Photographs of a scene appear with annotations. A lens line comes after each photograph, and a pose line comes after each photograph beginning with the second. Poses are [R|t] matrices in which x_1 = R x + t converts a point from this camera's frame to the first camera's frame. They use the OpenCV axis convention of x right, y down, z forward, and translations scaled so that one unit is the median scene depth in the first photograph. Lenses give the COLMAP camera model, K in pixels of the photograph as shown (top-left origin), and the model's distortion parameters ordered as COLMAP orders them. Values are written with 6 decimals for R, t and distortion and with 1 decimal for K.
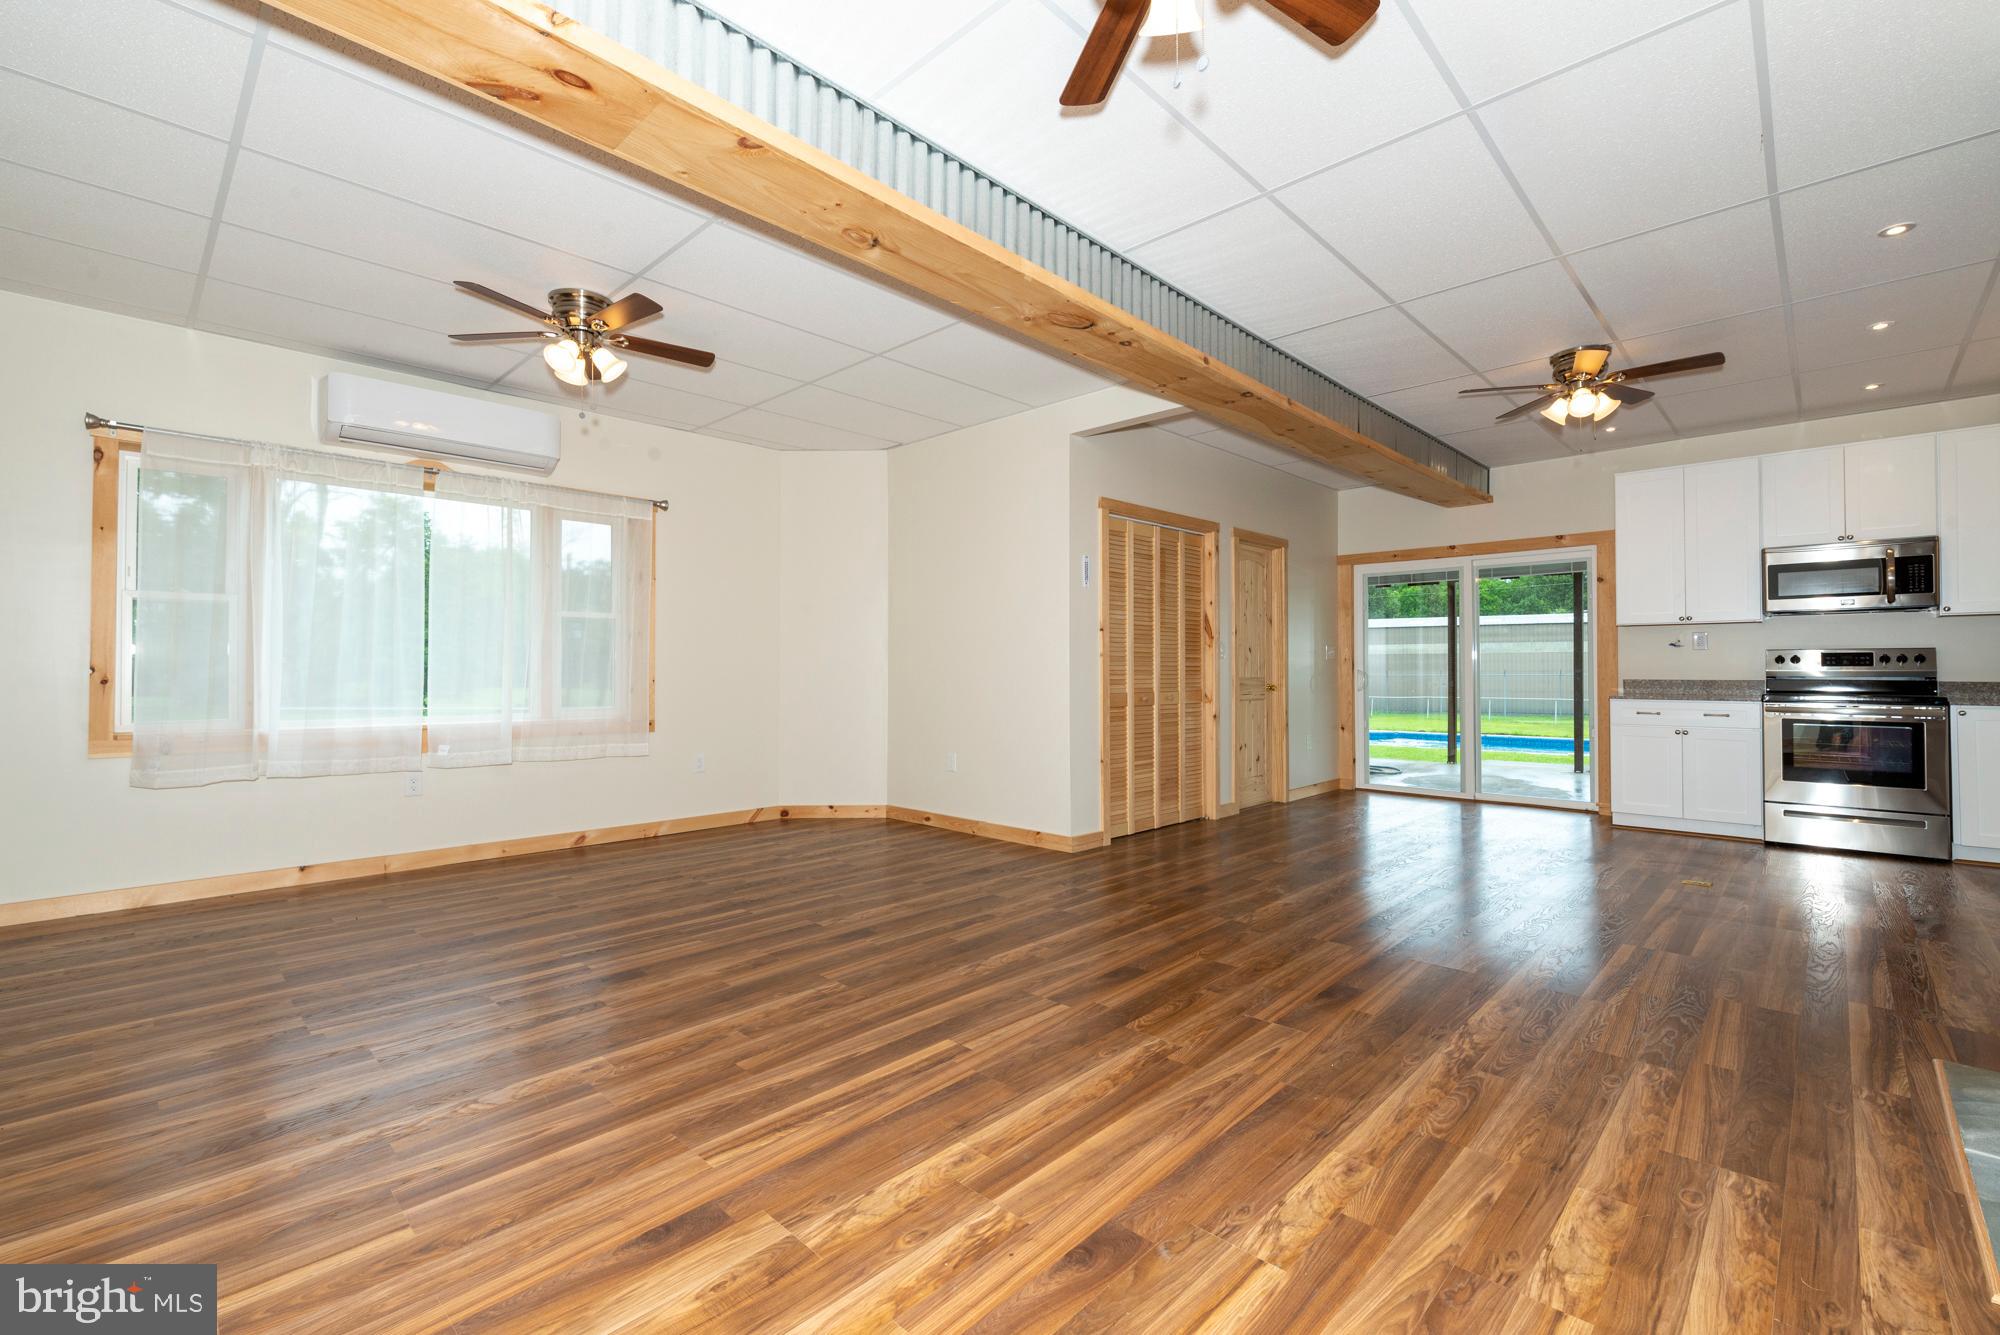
lens RADIAL K [[875.0, 0, 972.7], [0, 875.0, 653.1], [0, 0, 1]] dist [0.001988, -0.000497]
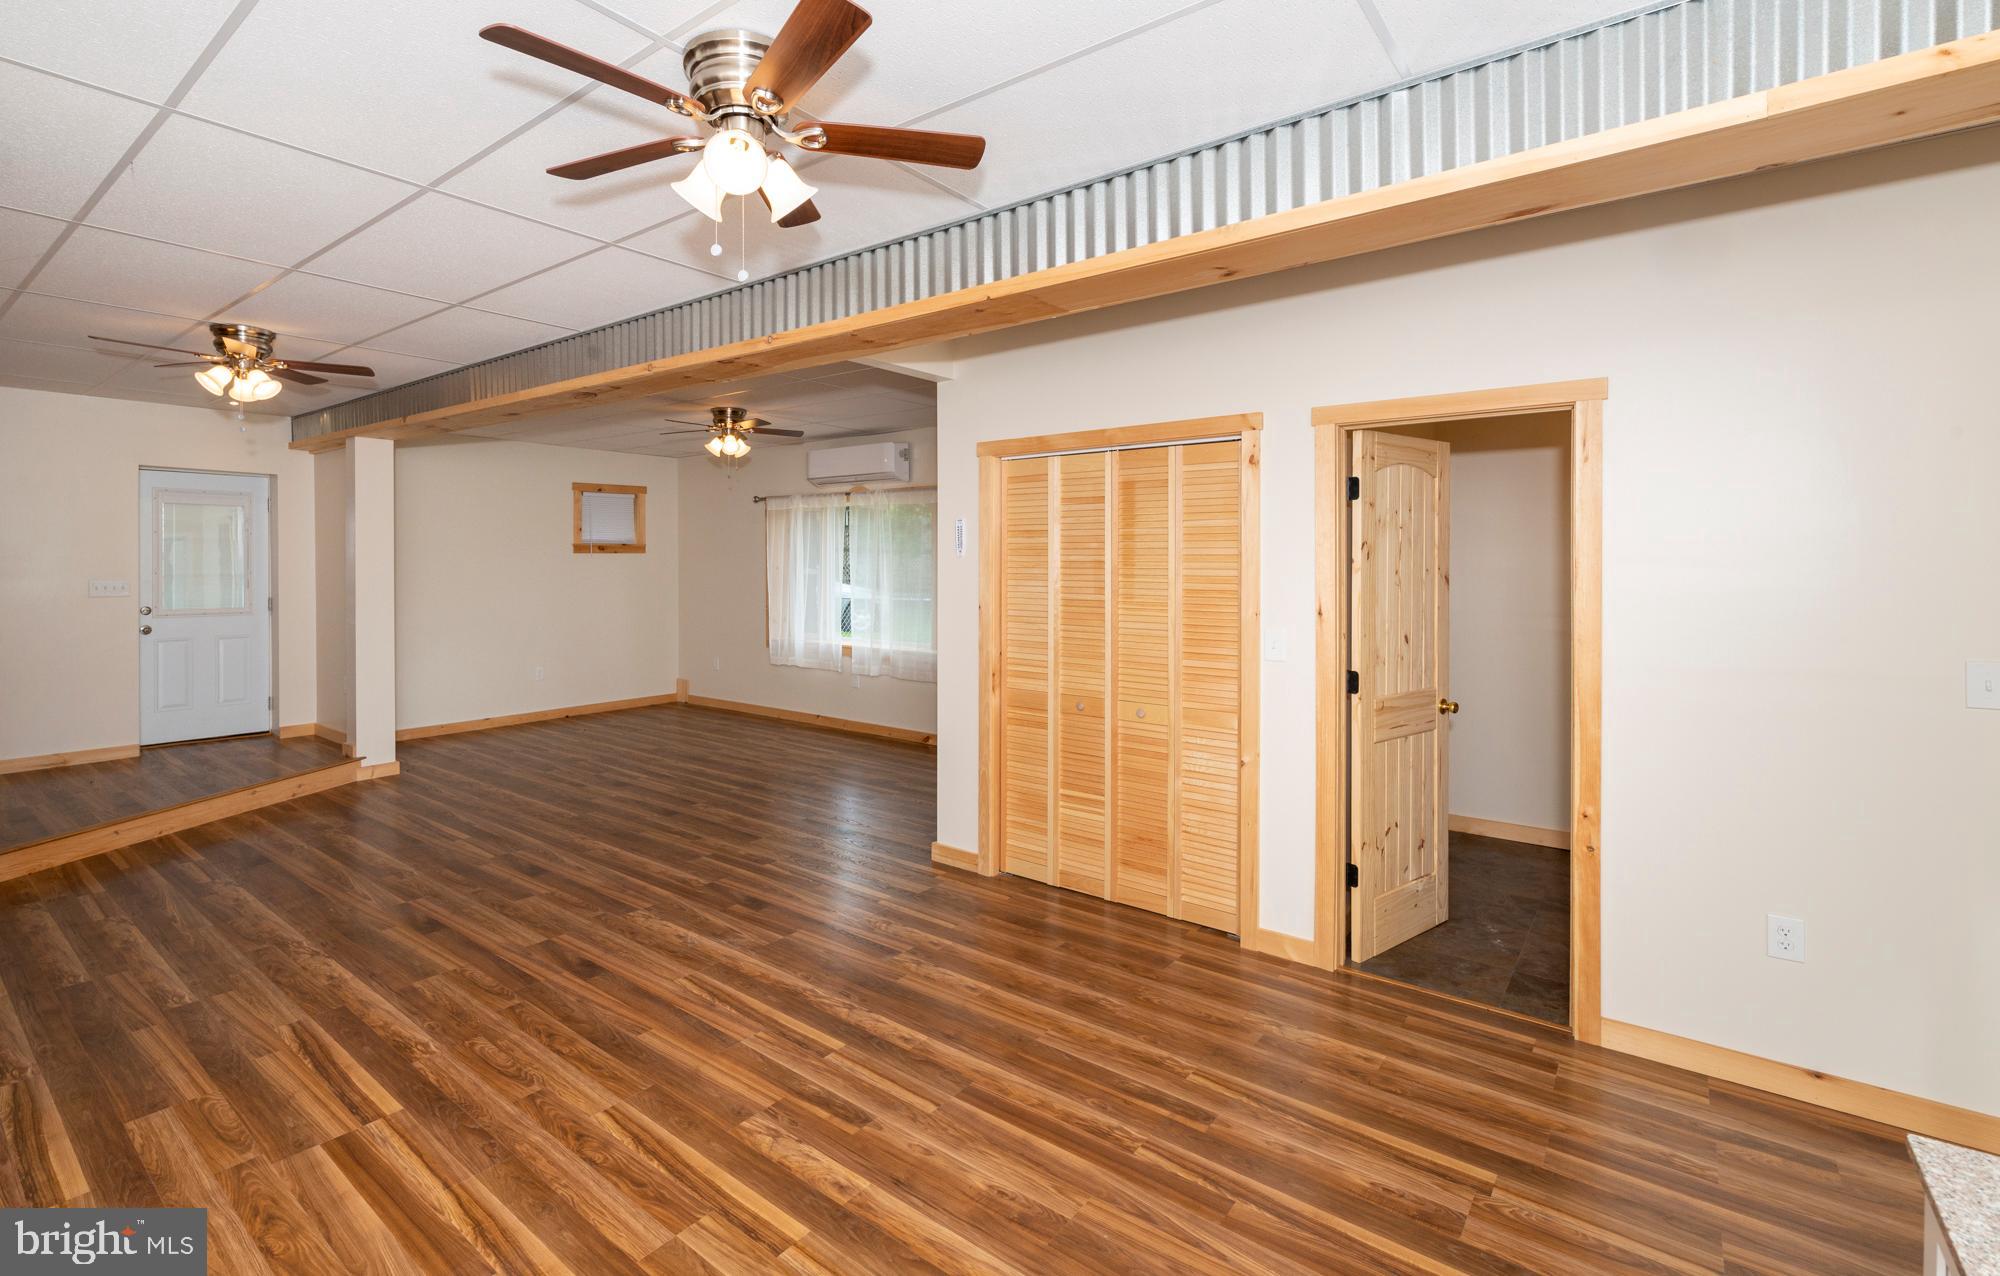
lens RADIAL K [[902.6, 0, 928.5], [0, 902.6, 564.9], [0, 0, 1]] dist [0.002292, 0.001681]
pose [[0.088017, 0.005328, -0.996105, 1.689342], [0.020239, 0.999770, 0.007136, -0.126528], [0.995913, -0.020788, 0.087889, 1.524871]]
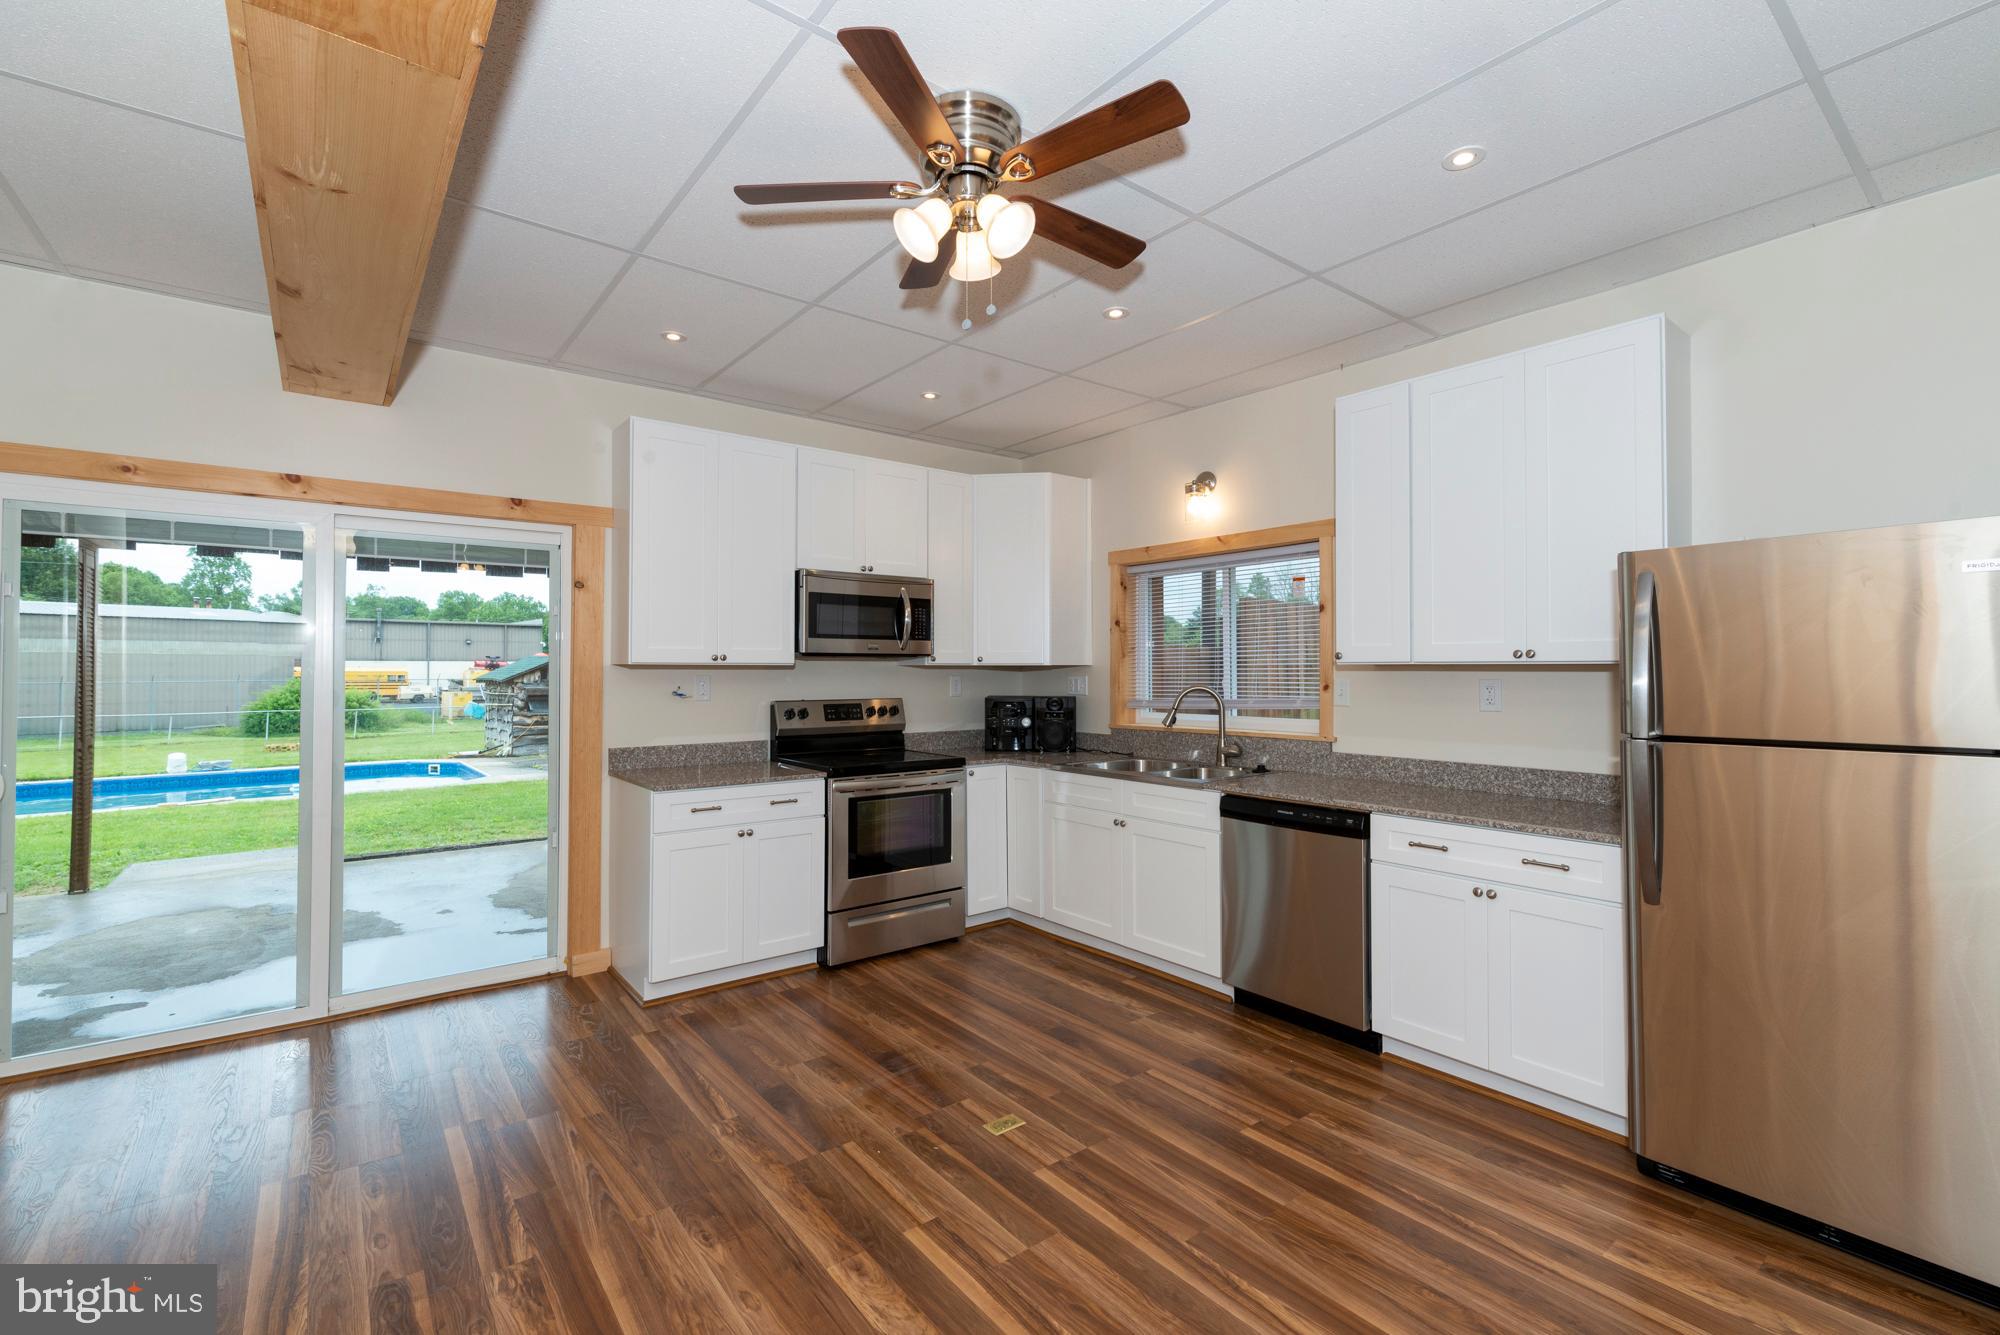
lens RADIAL K [[875.0, 0, 989.7], [0, 875.0, 652.5], [0, 0, 1]] dist [0.001988, -0.000497]
pose [[0.133576, 0.019569, 0.990845, 0.329364], [-0.020636, 0.999643, -0.016961, -0.069585], [-0.990824, -0.018182, 0.133932, 1.334571]]
